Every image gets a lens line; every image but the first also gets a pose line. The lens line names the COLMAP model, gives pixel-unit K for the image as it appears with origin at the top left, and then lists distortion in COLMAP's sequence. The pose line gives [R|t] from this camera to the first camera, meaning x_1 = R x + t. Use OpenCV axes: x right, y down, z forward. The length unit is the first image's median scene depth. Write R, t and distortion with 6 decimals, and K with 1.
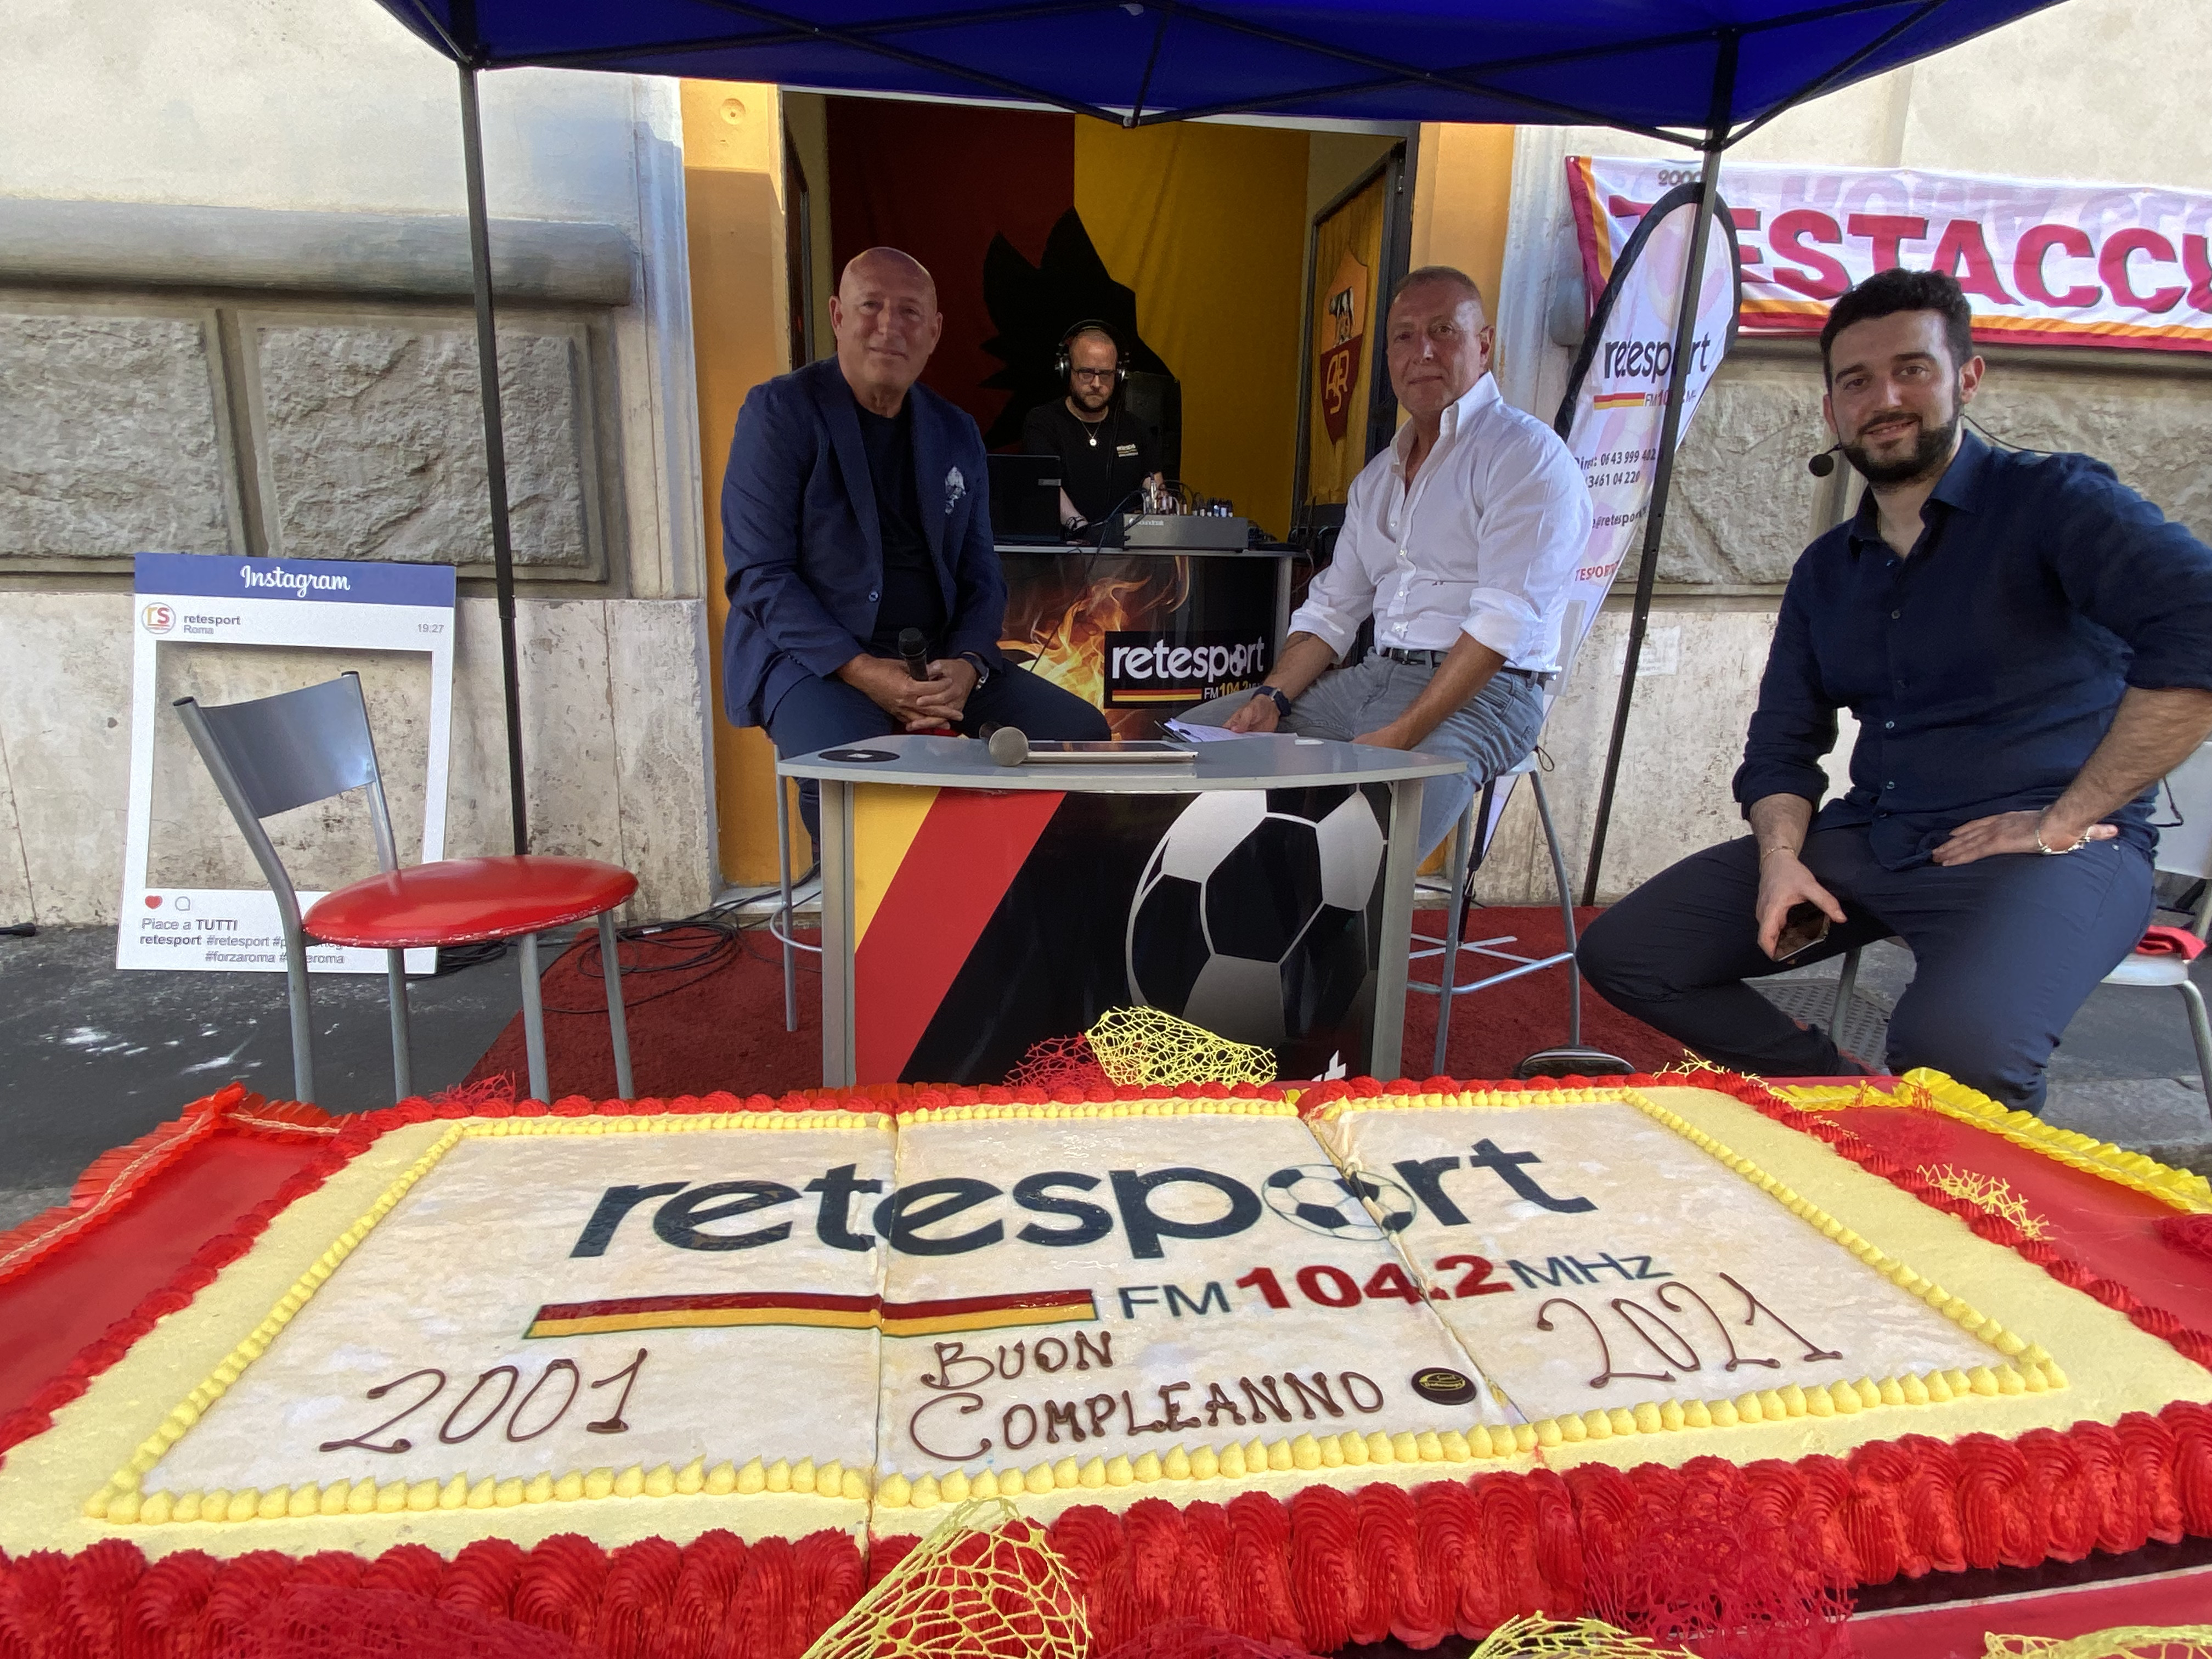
lens RADIAL K [[1231.8, 0, 1103.1], [0, 1231.8, 823.9], [0, 0, 1]] dist [0.037498, -0.032001]
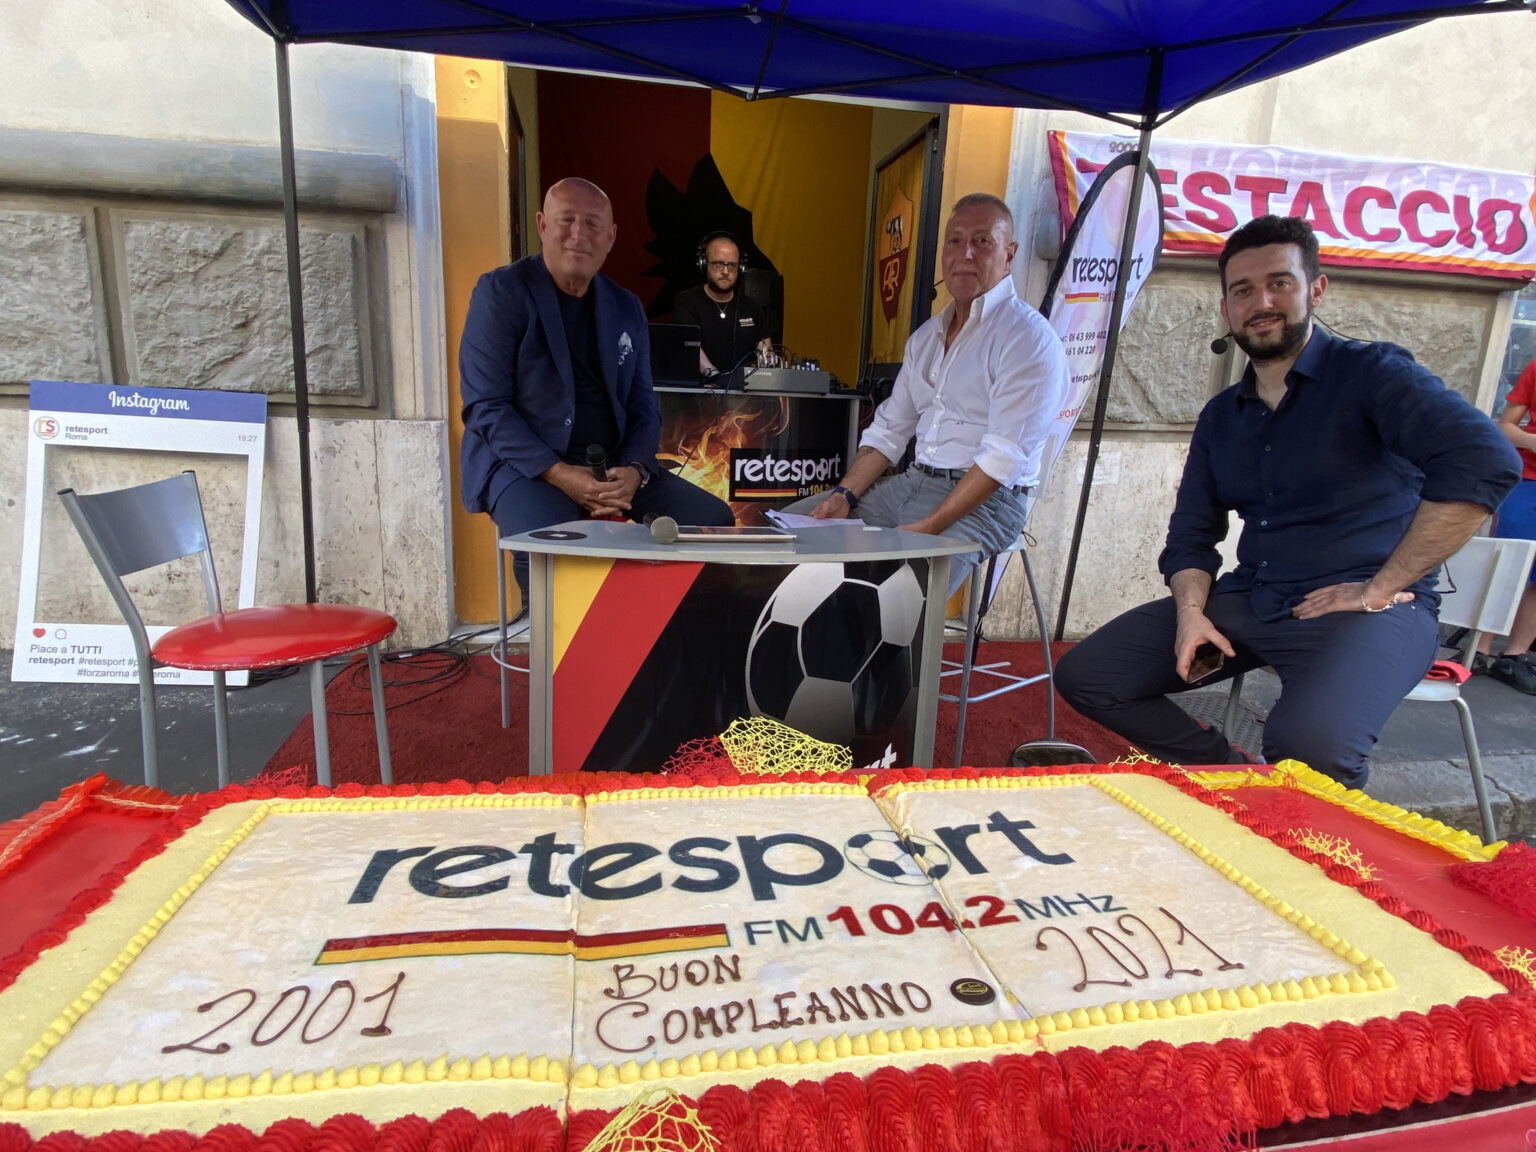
lens RADIAL K [[855.4, 0, 766.0], [0, 855.4, 572.1], [0, 0, 1]] dist [0.037498, -0.032001]
pose [[0.998855, 0.009718, 0.046843, -0.009620], [-0.009294, 0.999914, -0.009276, -0.012031], [-0.046929, 0.008830, 0.998859, 0.011181]]
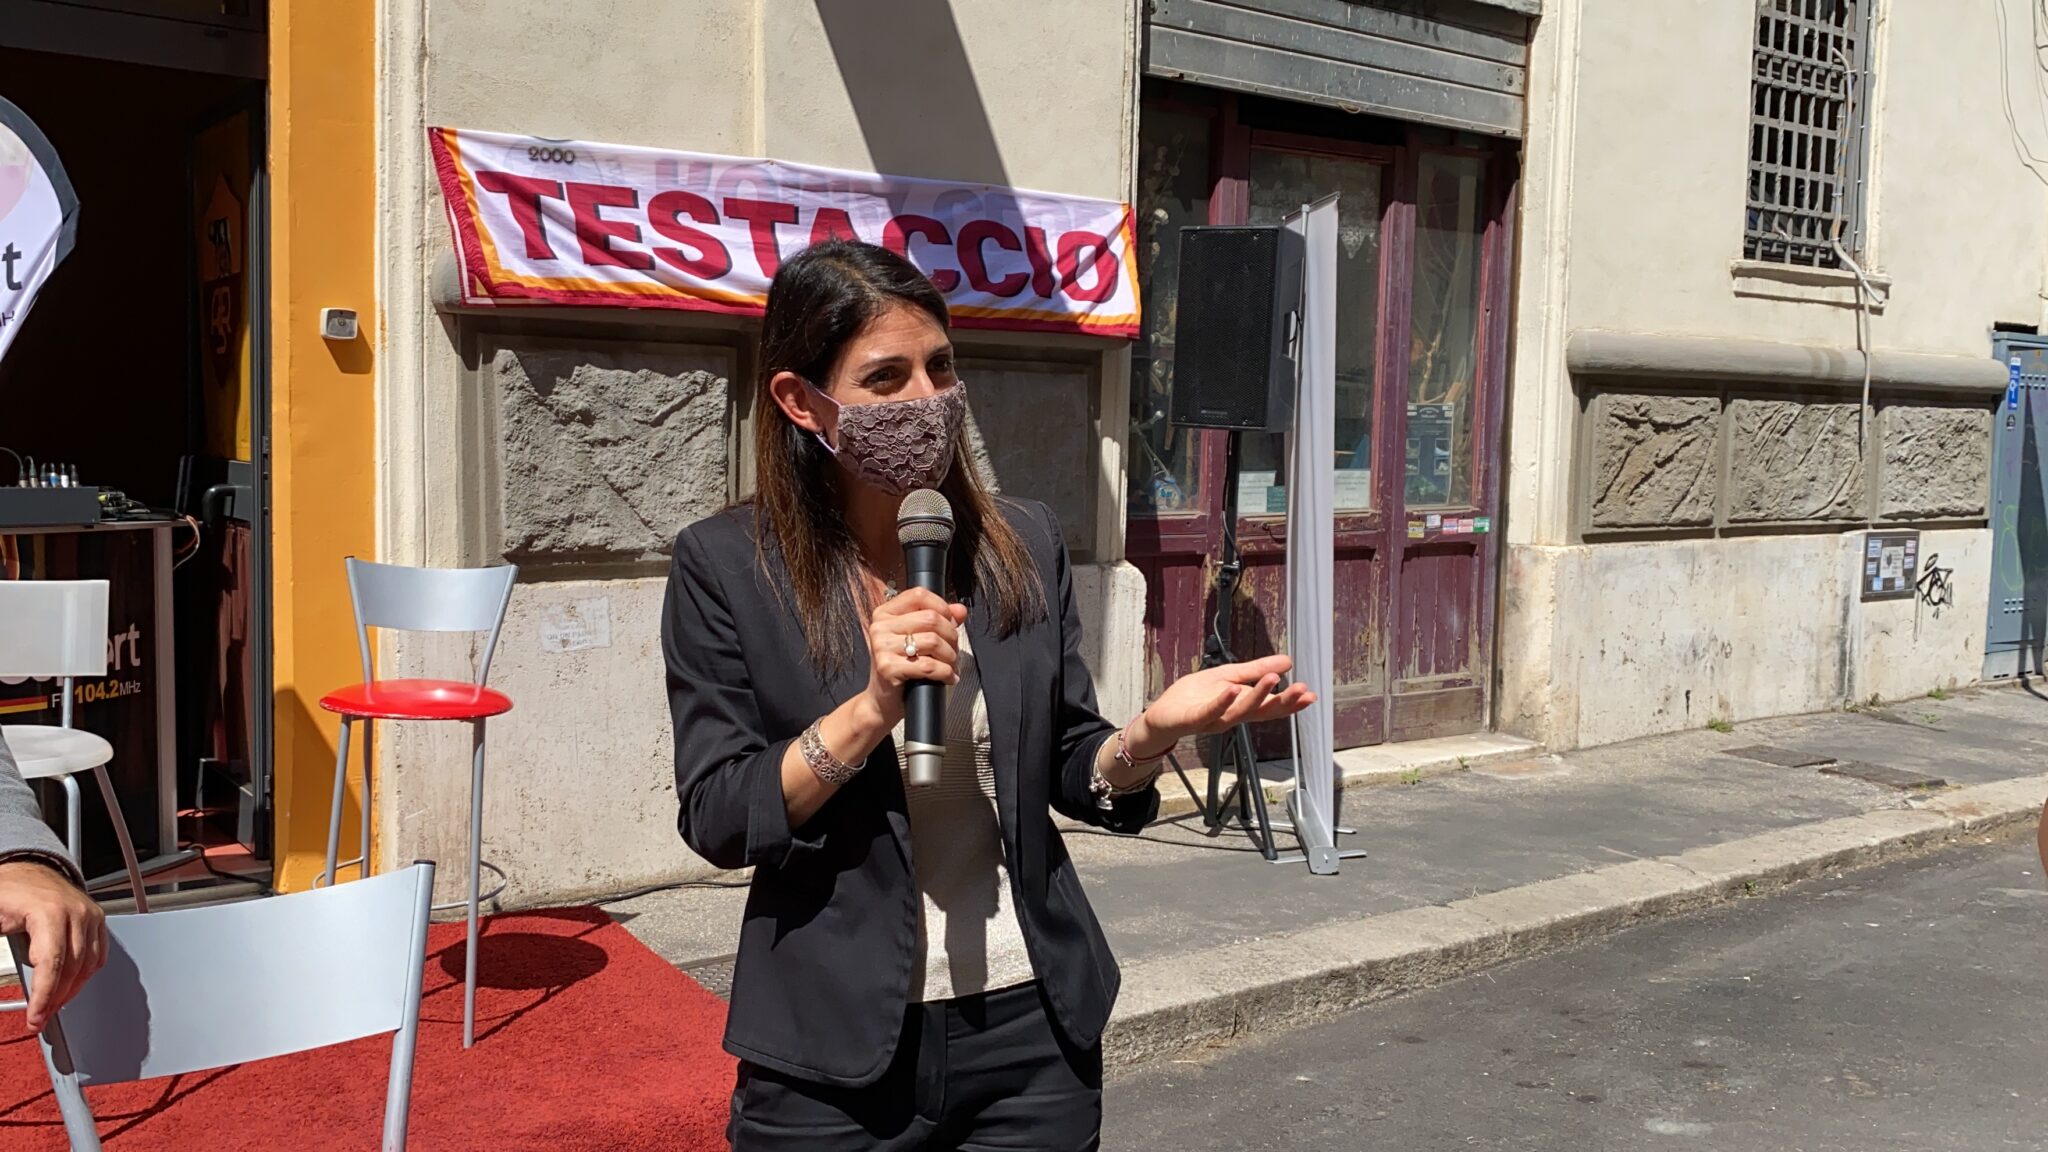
lens RADIAL K [[1809.9, 0, 1026.0], [0, 1809.9, 561.9], [0, 0, 1]] dist [0.110826, -0.254817]
pose [[0.880861, -0.038802, 0.471782, 0.381502], [0.105752, 0.987577, -0.116225, 0.046350], [-0.461411, 0.152270, 0.874021, -1.578536]]
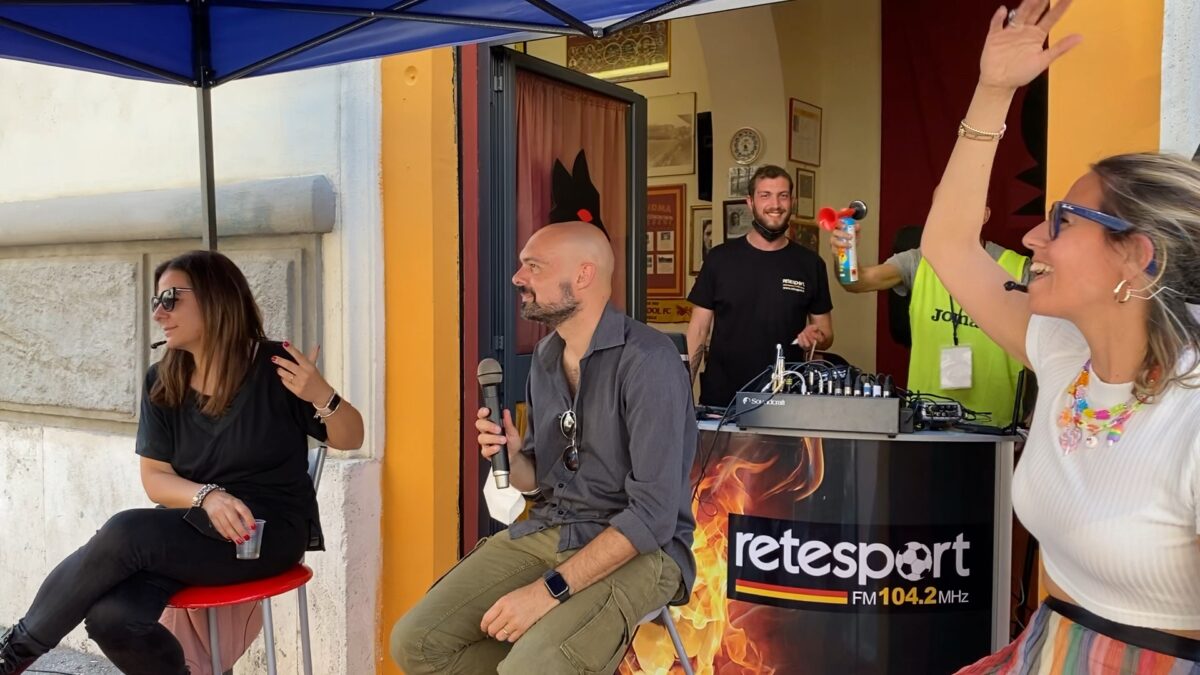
lens RADIAL K [[1055.0, 0, 600.0], [0, 1055.0, 337.5], [0, 0, 1]] dist [0.053330, -0.005826]
pose [[0.752036, 0.004385, -0.659107, 1.990771], [-0.140814, 0.977960, -0.154161, -0.661622], [0.643905, 0.208746, 0.736079, 1.454612]]
